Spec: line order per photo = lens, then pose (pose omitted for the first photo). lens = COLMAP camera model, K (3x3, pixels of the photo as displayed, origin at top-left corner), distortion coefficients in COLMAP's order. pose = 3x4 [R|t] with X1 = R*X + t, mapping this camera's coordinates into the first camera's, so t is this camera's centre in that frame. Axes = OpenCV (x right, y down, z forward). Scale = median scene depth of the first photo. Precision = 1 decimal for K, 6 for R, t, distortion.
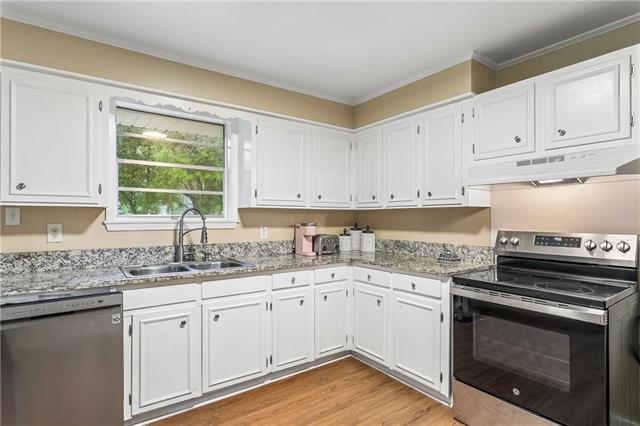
lens RADIAL K [[341.4, 0, 320.0], [0, 341.4, 213.0], [0, 0, 1]] dist [0.001767, 0.000157]
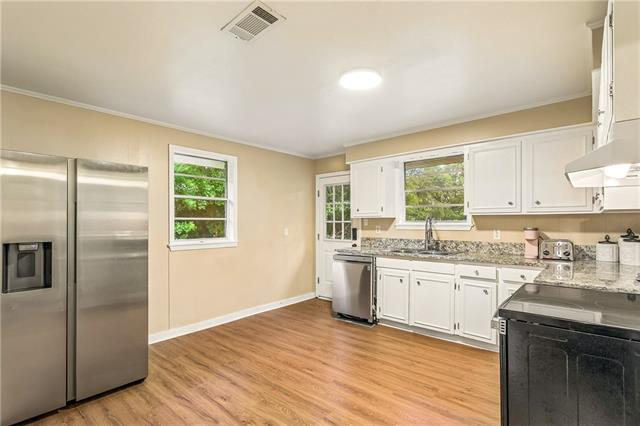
lens RADIAL K [[303.8, 0, 320.6], [0, 303.8, 208.7], [0, 0, 1]] dist [-0.000633, -0.000117]
pose [[0.217206, -0.042548, -0.975198, 0.906195], [0.018368, 0.999051, -0.039498, -0.005069], [0.975953, -0.009333, 0.217782, 0.185581]]
